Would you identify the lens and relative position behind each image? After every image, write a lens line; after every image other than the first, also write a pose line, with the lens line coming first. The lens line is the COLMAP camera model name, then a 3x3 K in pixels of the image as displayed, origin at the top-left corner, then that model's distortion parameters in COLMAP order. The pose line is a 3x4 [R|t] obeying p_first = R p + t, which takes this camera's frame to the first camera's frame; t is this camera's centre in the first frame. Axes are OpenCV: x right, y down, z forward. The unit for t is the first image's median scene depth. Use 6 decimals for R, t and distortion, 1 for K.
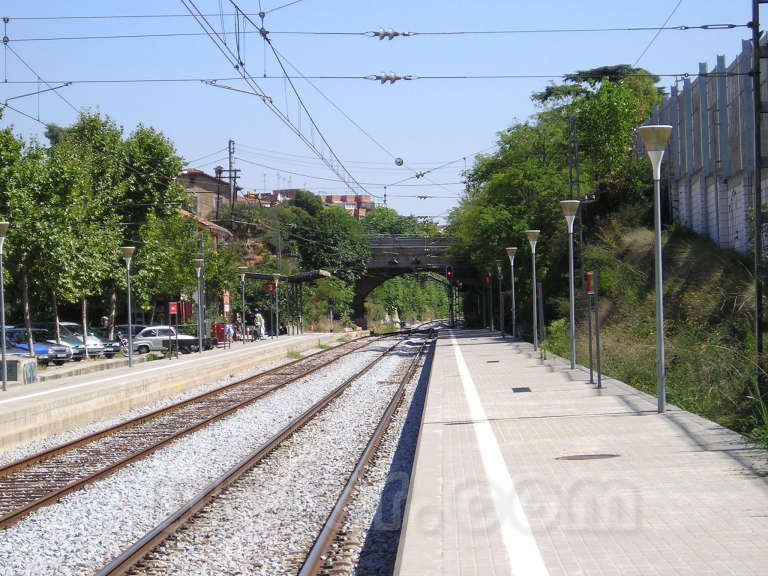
lens RADIAL K [[2259.6, 0, 384.0], [0, 2259.6, 288.0], [0, 0, 1]] dist [0.027545, 1.426013]
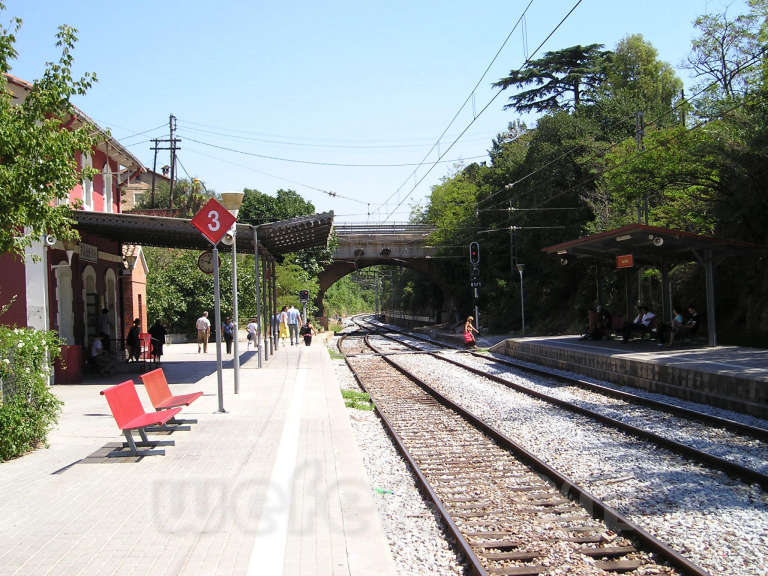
lens RADIAL K [[1217.5, 0, 395.9], [0, 1217.5, 288.4], [0, 0, 1]] dist [-0.067855, -0.015694]
pose [[0.995607, -0.006434, 0.093410, -0.028523], [0.007015, 0.999958, -0.005888, 0.005967], [-0.093369, 0.006517, 0.995610, 0.582628]]
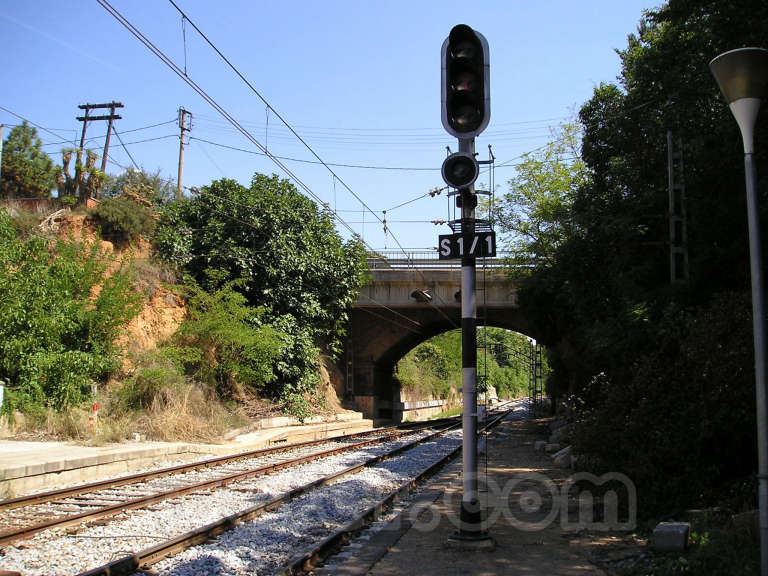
lens RADIAL K [[786.3, 0, 395.5], [0, 786.3, 289.7], [0, 0, 1]] dist [-0.133718, 0.081356]
pose [[0.987718, 0.015338, -0.155491, 0.030084], [-0.033365, 0.992921, -0.113999, 0.009902], [0.152641, 0.117786, 0.981237, 0.889737]]
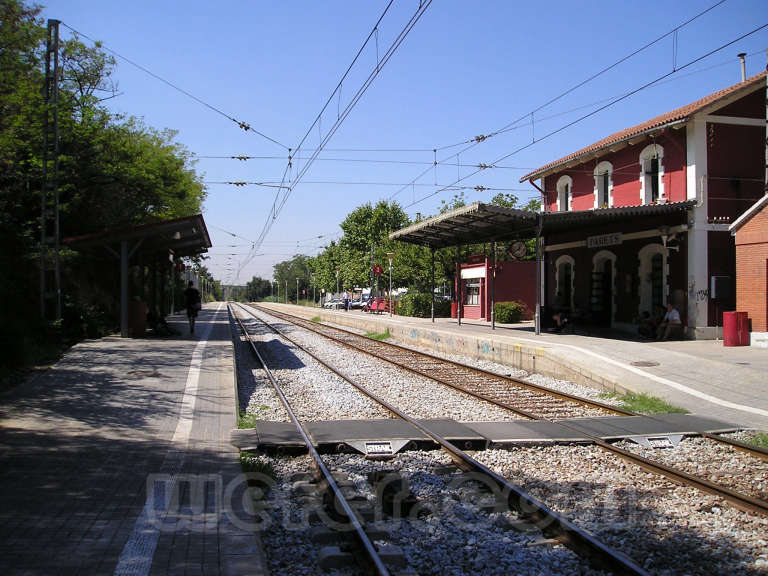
lens RADIAL K [[786.3, 0, 395.5], [0, 786.3, 289.7], [0, 0, 1]] dist [-0.133718, 0.081356]
pose [[-0.970769, 0.022720, -0.238939, 0.023828], [0.026309, 0.999584, -0.011841, 0.009896], [0.238571, -0.017781, -0.970962, 0.940723]]
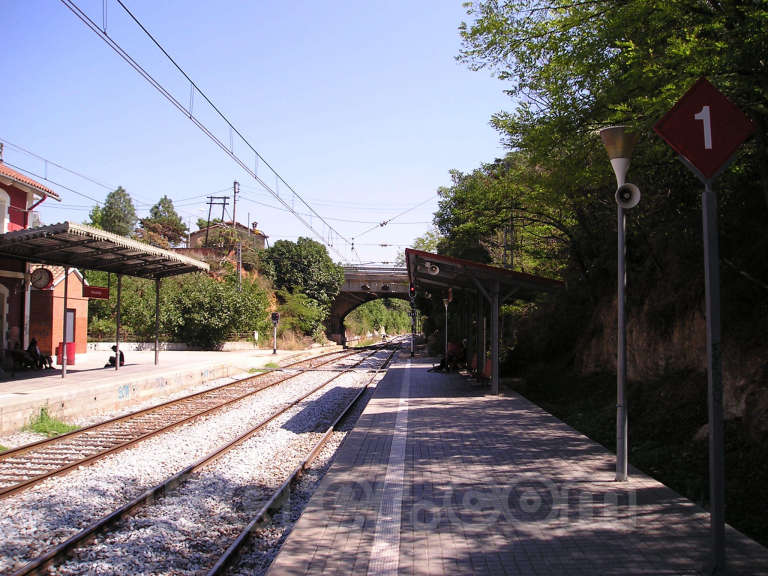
lens RADIAL K [[786.3, 0, 395.5], [0, 786.3, 289.7], [0, 0, 1]] dist [-0.133718, 0.081356]
pose [[0.999255, 0.038548, 0.001917, 0.020448], [-0.038449, 0.998556, -0.037523, 0.004756], [-0.003361, 0.037421, 0.999294, 0.655034]]
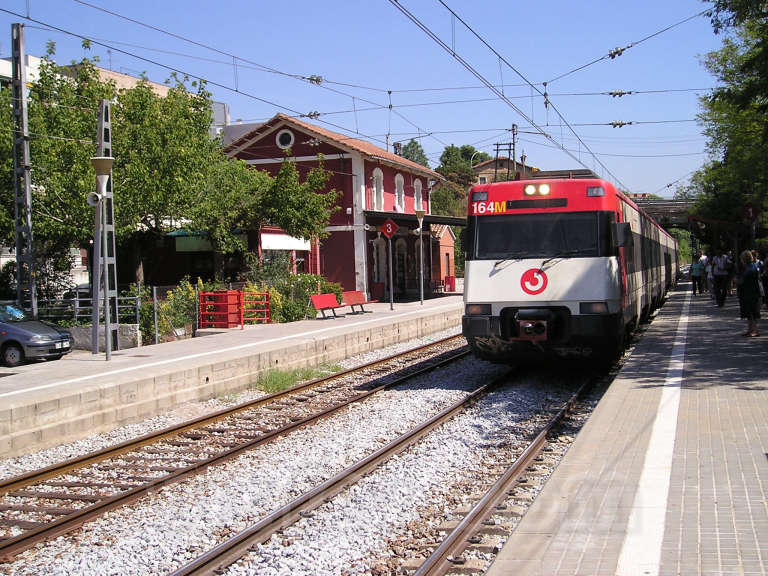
lens RADIAL K [[994.7, 0, 392.5], [0, 994.7, 288.2], [0, 0, 1]] dist [-0.130894, 0.254283]
pose [[0.963299, 0.005690, -0.268372, 0.016957], [0.005250, 0.999185, 0.040029, 0.003626], [0.268381, -0.039969, 0.962483, 0.501228]]
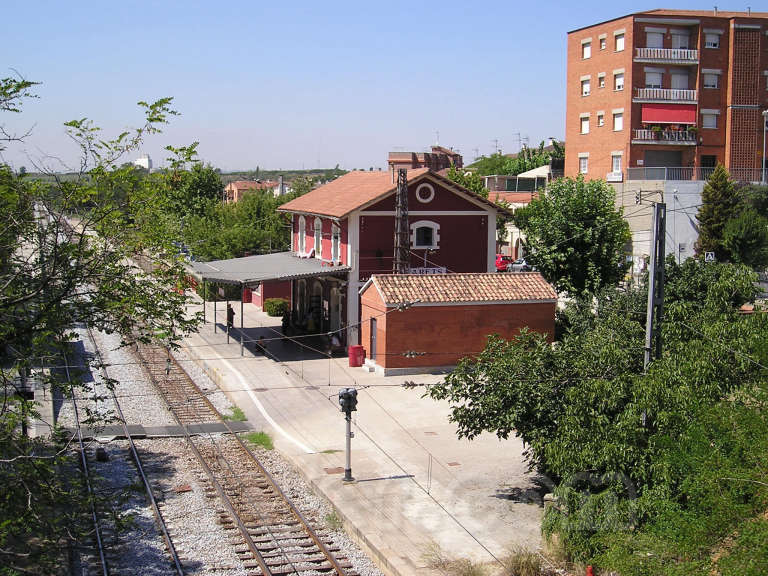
lens RADIAL K [[1072.0, 0, 384.0], [0, 1072.0, 288.0], [0, 0, 1]] dist [-0.103152, 0.022332]
pose [[-0.941286, 0.049757, -0.333925, 0.028726], [0.018745, 0.995257, 0.095460, -0.027794], [0.337090, 0.083596, -0.937754, 1.097361]]
